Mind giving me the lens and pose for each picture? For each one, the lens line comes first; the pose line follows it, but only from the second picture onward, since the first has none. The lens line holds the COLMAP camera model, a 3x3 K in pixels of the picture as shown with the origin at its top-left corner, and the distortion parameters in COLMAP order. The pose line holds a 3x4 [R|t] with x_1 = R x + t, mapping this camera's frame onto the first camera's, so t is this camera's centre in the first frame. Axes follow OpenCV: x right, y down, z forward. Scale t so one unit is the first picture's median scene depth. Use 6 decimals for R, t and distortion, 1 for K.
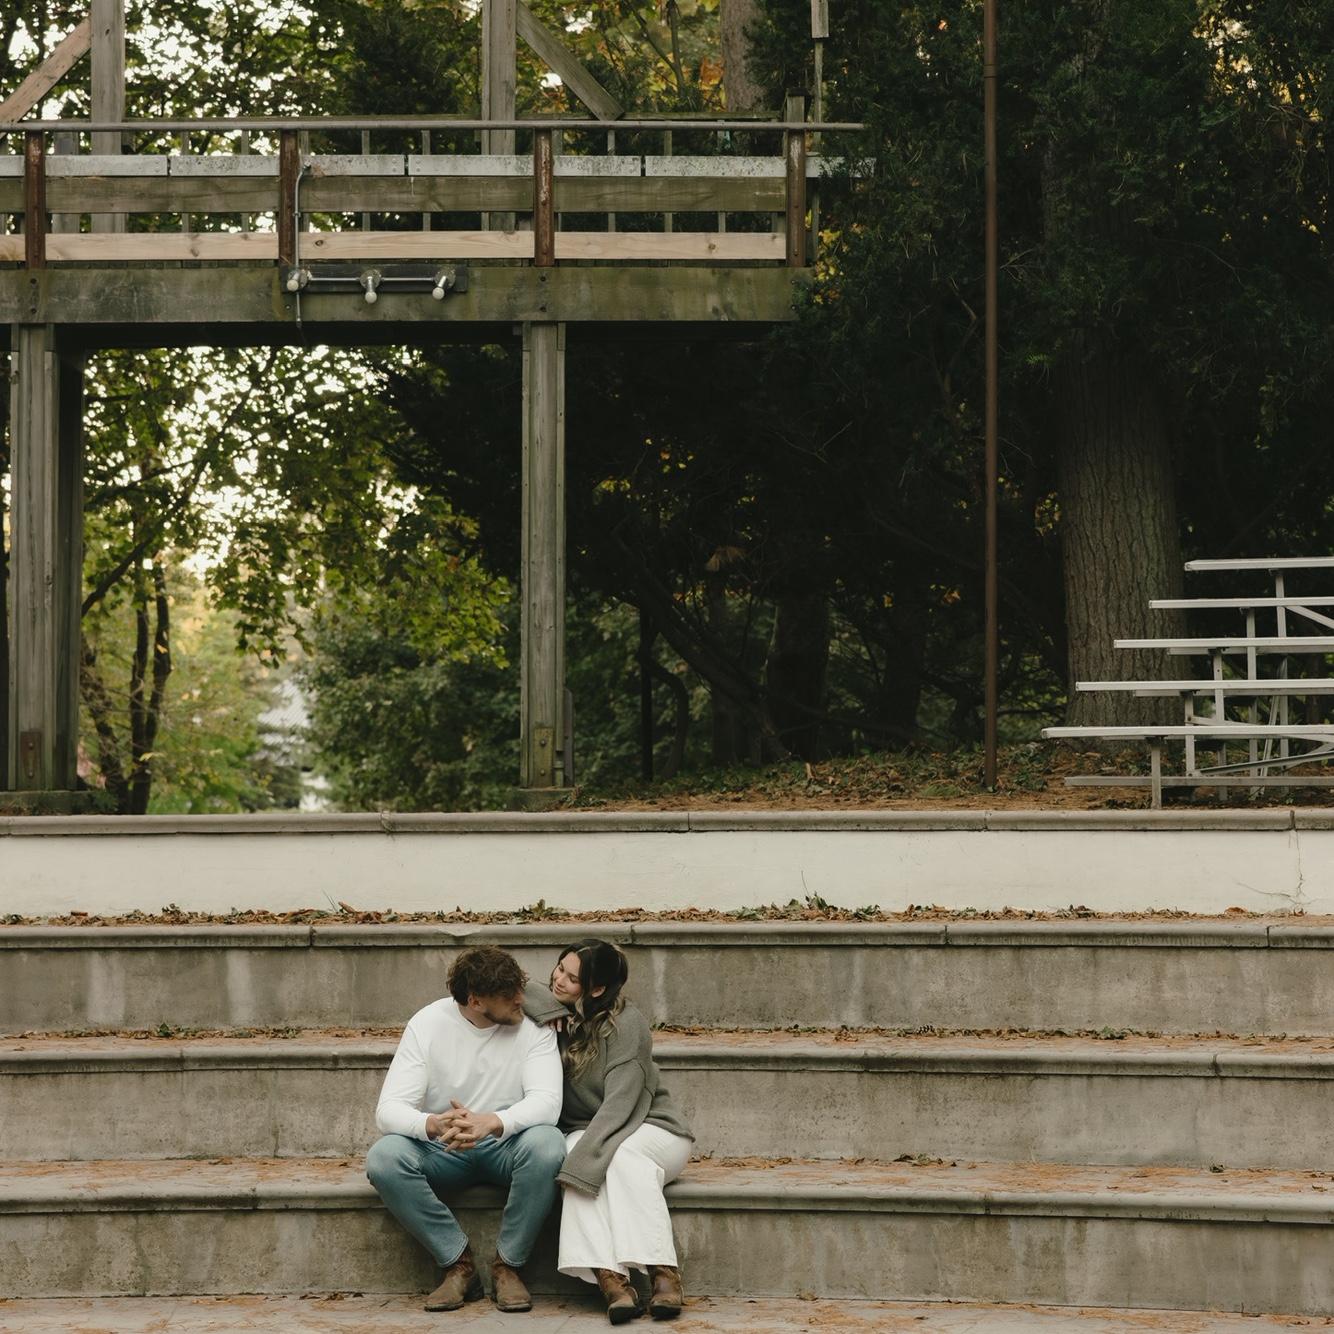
lens RADIAL K [[3804.0, 0, 667.0], [0, 3804.0, 667.0], [0, 0, 1]] dist [0.081674, -0.148992]
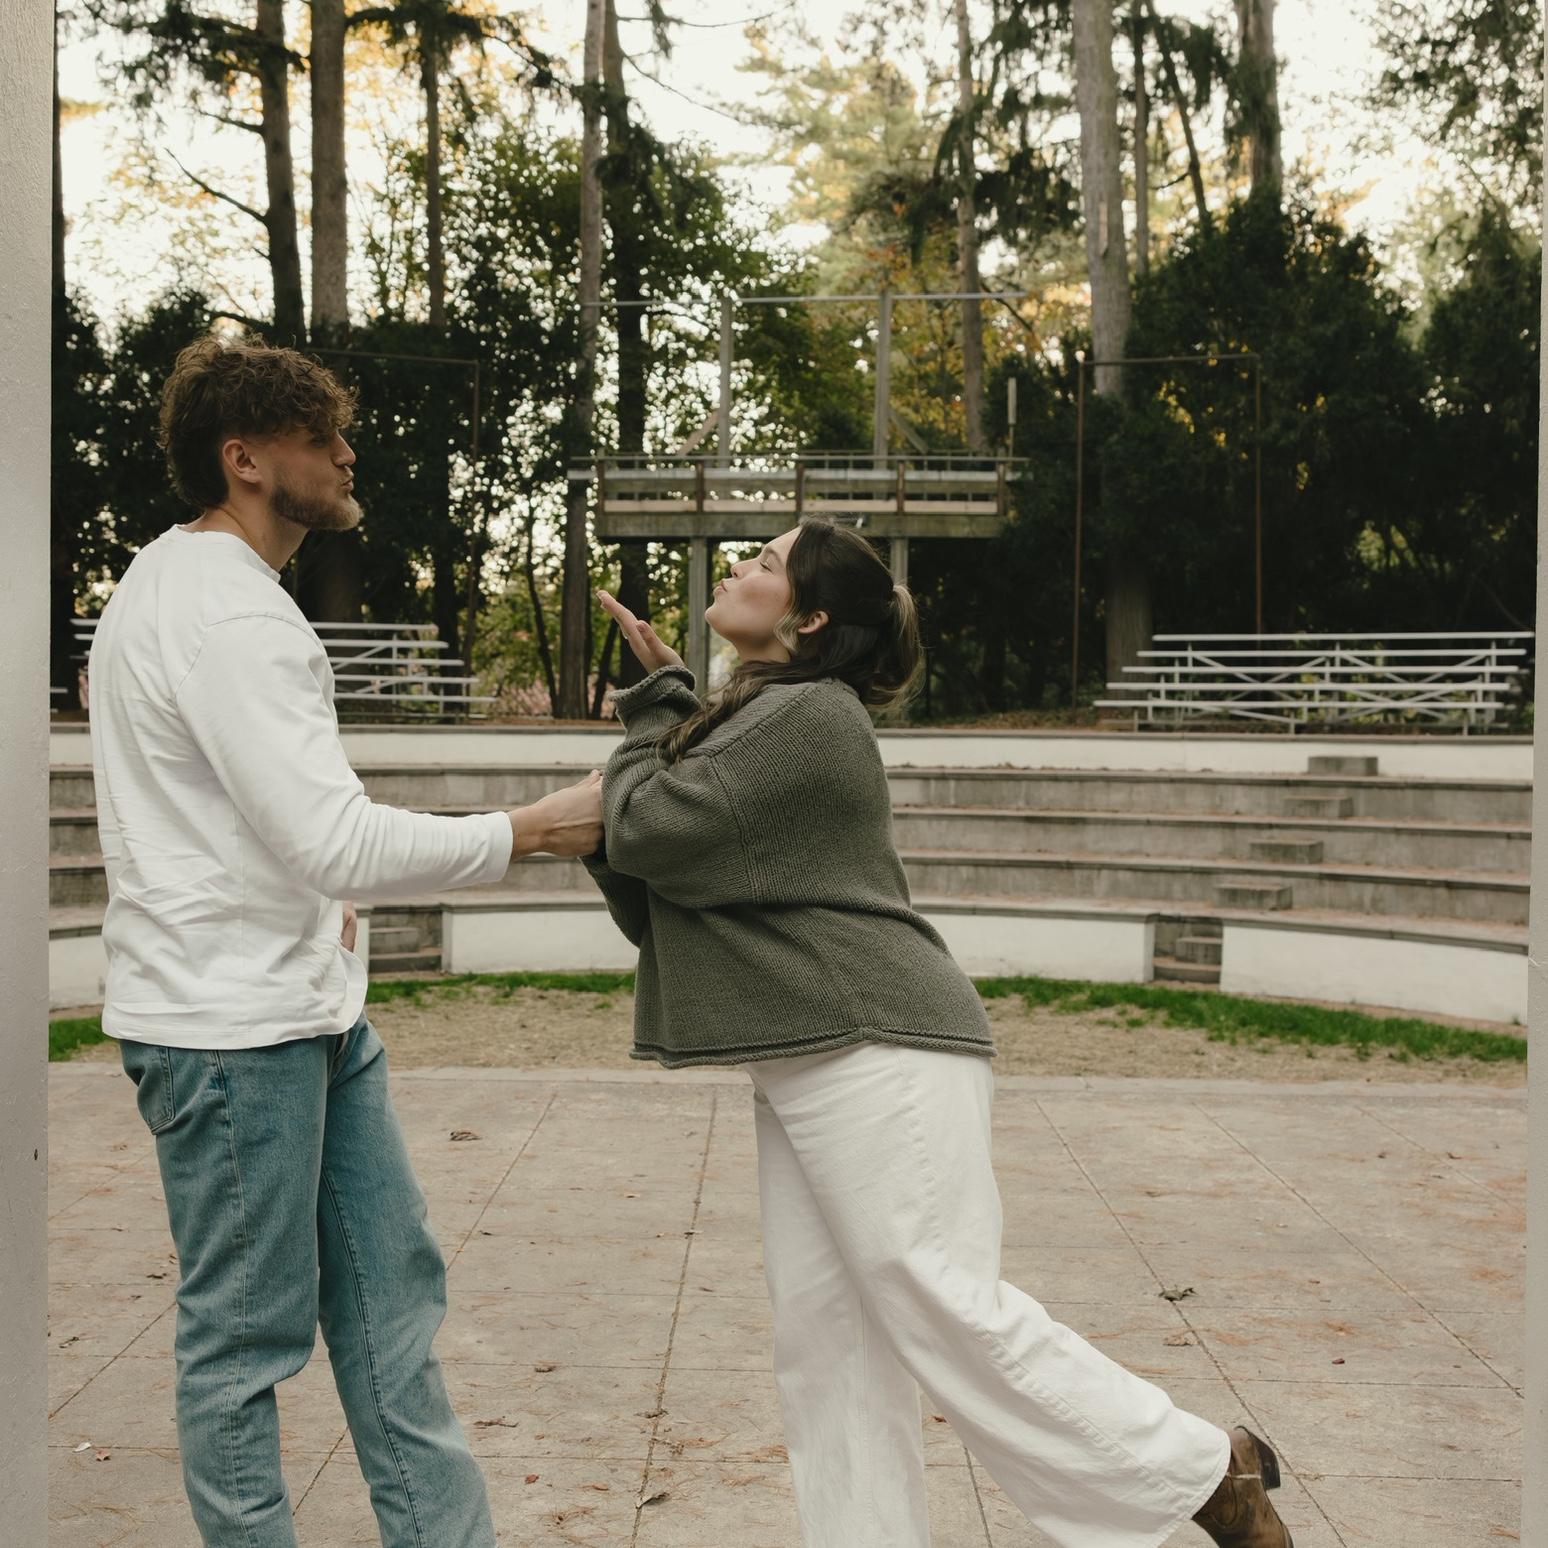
lens RADIAL K [[2091.2, 0, 774.0], [0, 2091.2, 774.0], [0, 0, 1]] dist [0.030050, -0.036893]
pose [[0.998034, 0.016480, -0.060477, -0.029136], [-0.013154, 0.998400, 0.054989, -0.009336], [0.061286, -0.054086, 0.996654, -0.395790]]
